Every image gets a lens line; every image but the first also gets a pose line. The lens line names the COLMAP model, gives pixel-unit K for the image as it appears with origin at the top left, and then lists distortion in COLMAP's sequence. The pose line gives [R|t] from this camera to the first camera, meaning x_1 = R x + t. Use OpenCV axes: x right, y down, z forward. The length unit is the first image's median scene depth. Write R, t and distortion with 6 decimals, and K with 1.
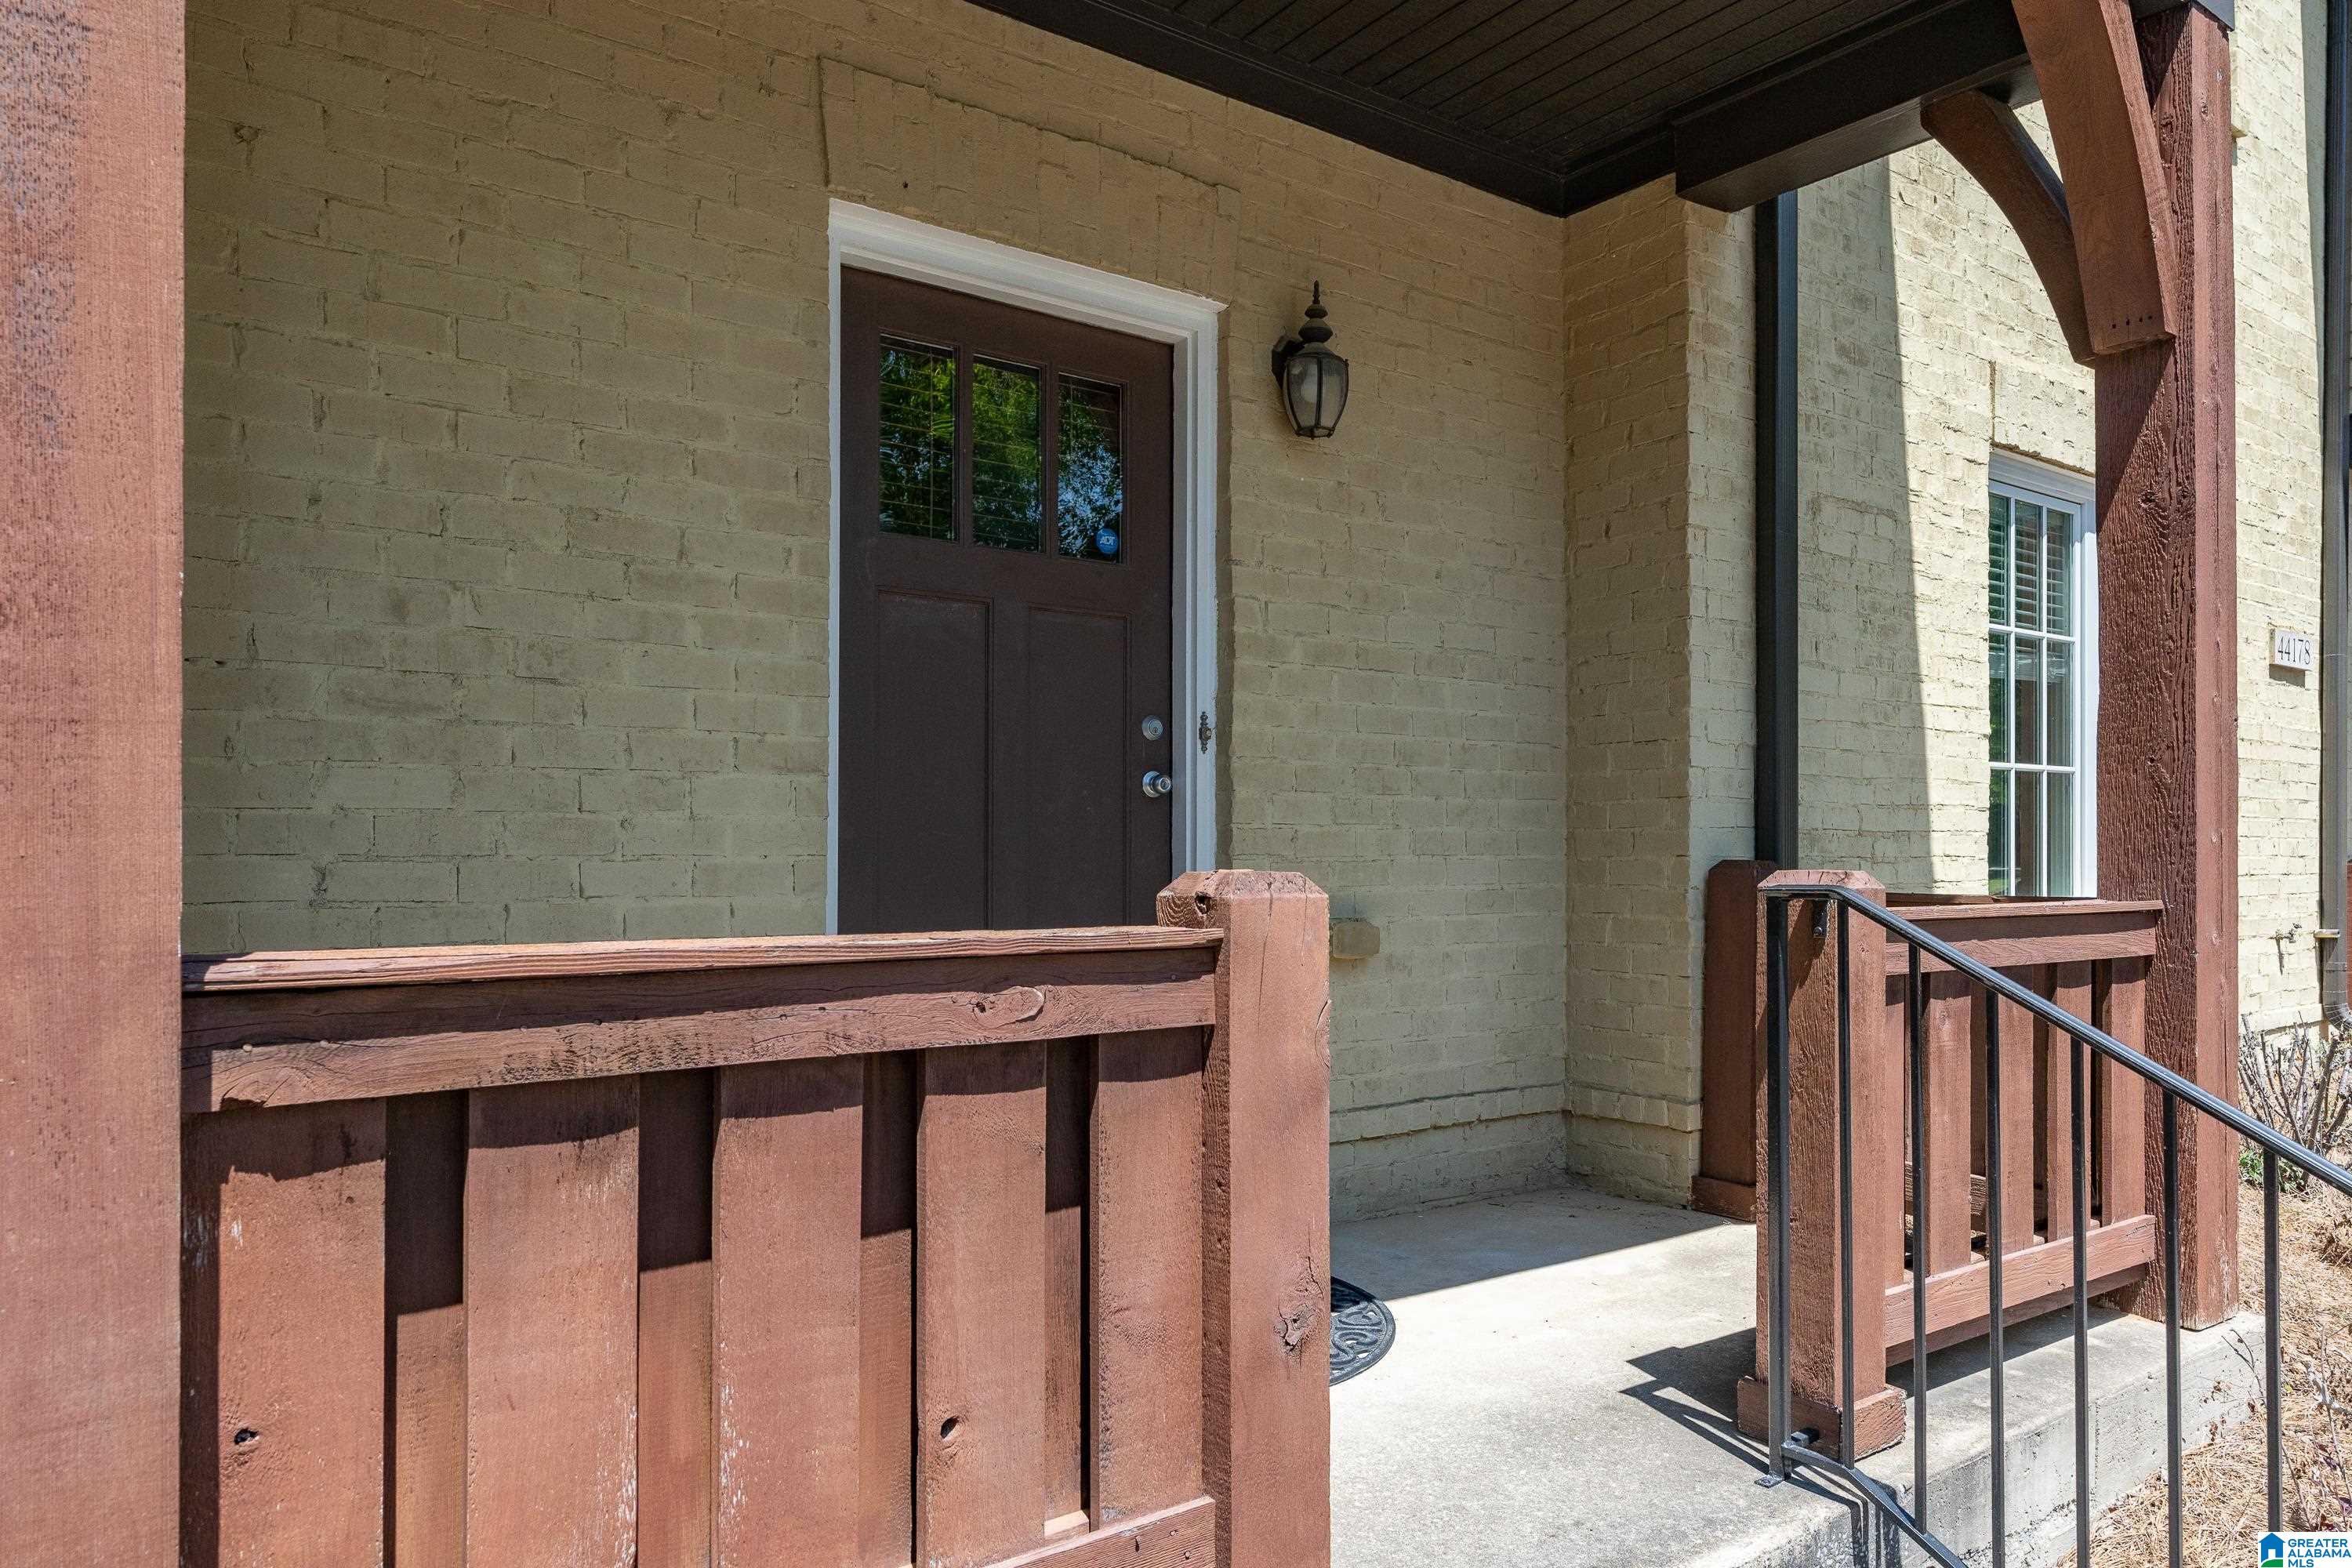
lens RADIAL K [[1555.4, 0, 1232.7], [0, 1555.4, 854.0], [0, 0, 1]] dist [-0.002000, 0.000046]
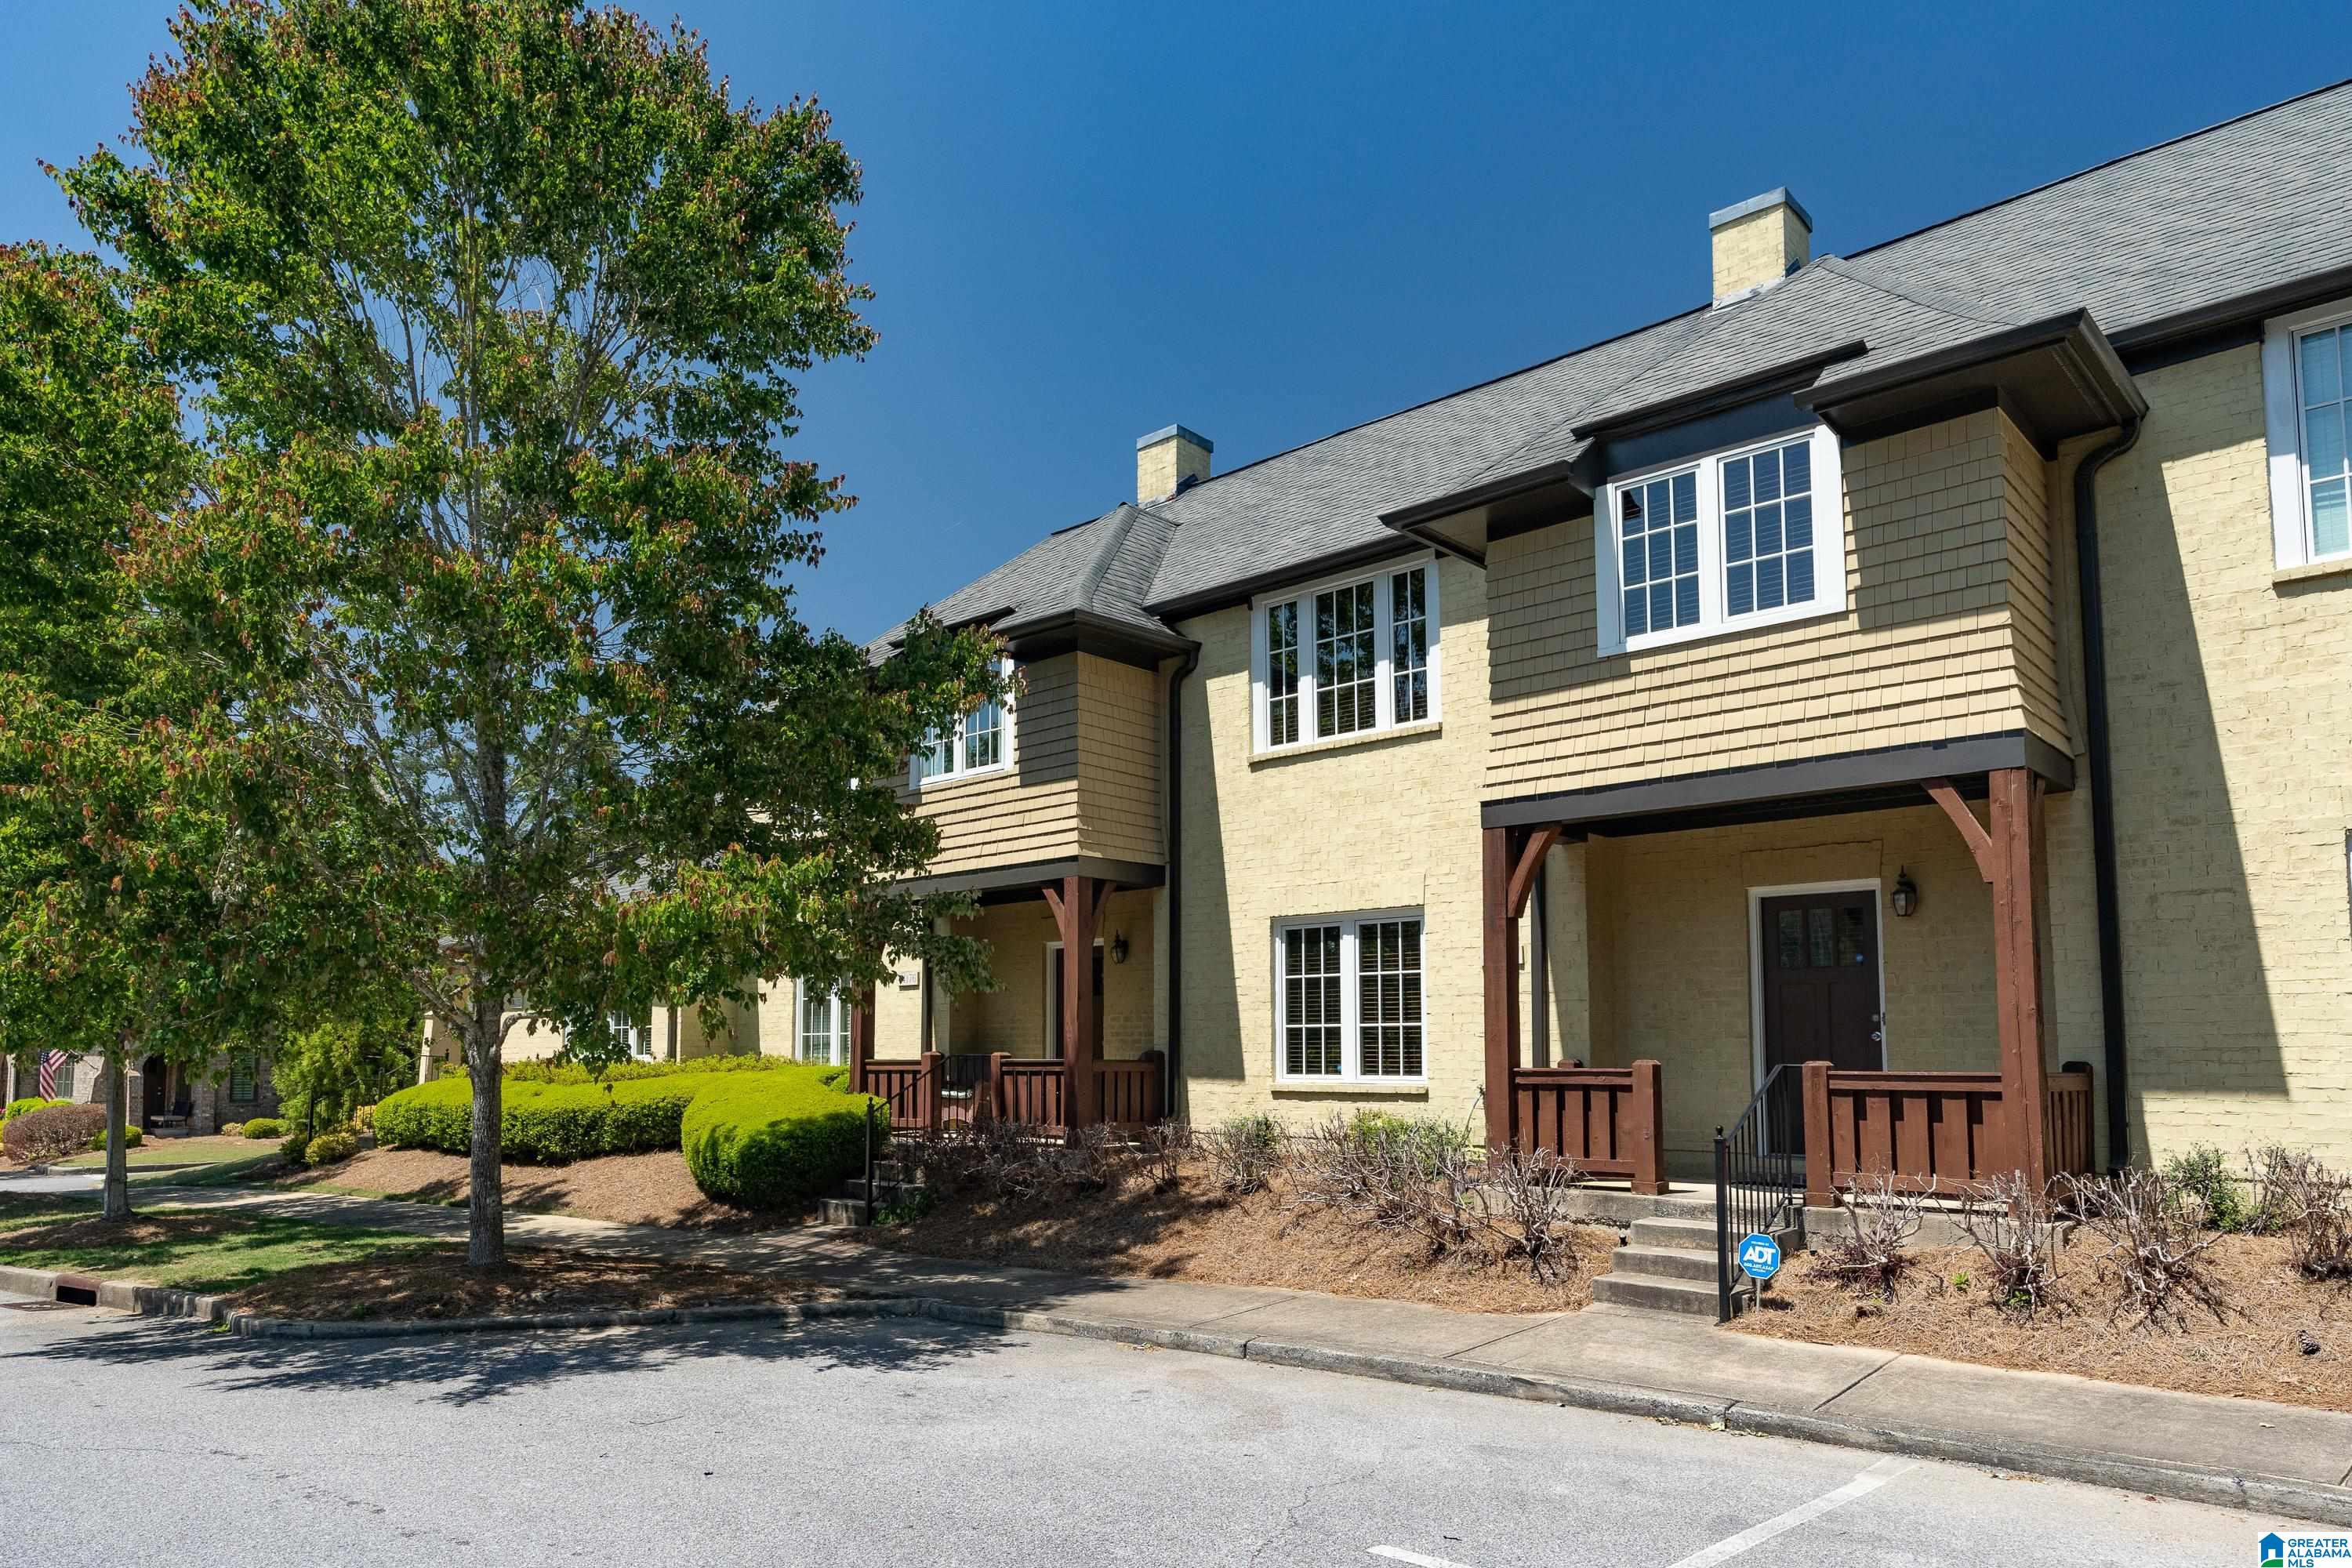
lens RADIAL K [[1423.7, 0, 1160.5], [0, 1423.7, 800.8], [0, 0, 1]] dist [-0.002450, 0.002783]
pose [[0.160517, -0.180502, -0.970388, 2.909826], [-0.005980, 0.982941, -0.183827, 0.026348], [0.987015, 0.035310, 0.156699, -0.977598]]
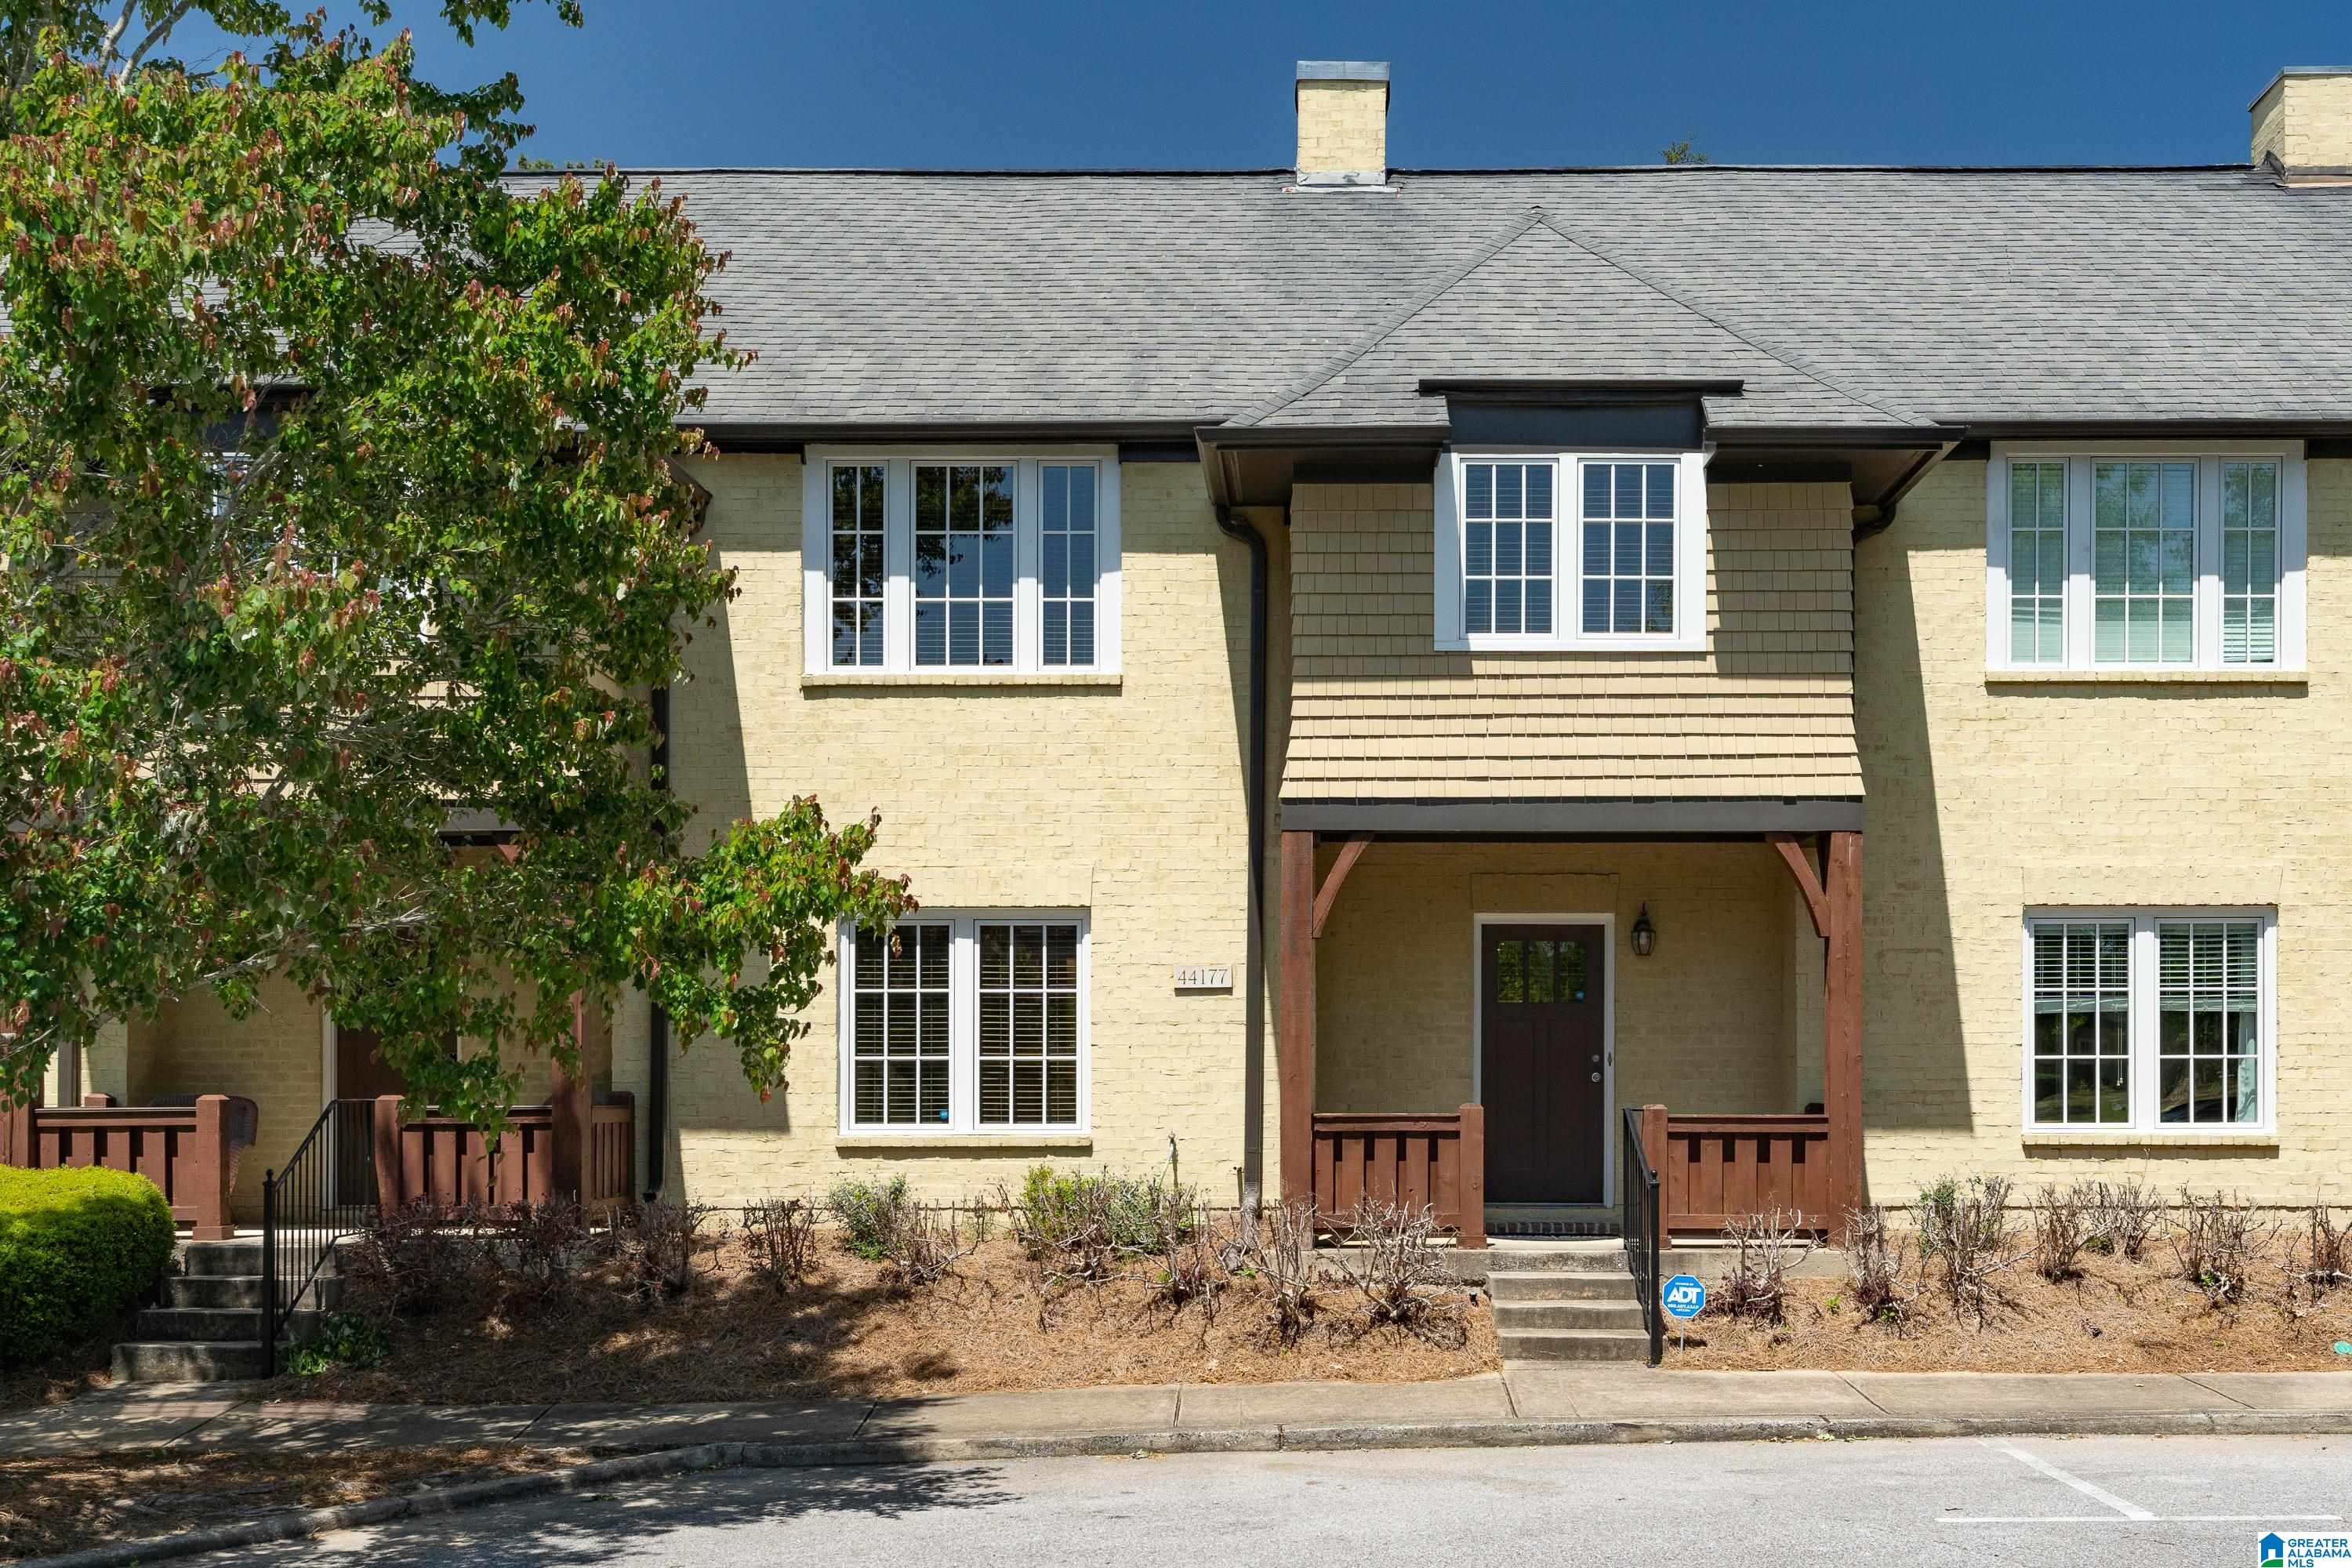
lens RADIAL K [[2368.1, 0, 1190.5], [0, 2368.1, 773.7], [0, 0, 1]] dist [0.018200, 0.000000]
pose [[0.767634, -0.090733, -0.634433, 2.601315], [0.002091, 0.990277, -0.139093, 0.010151], [0.640885, 0.105446, 0.760360, -3.420337]]
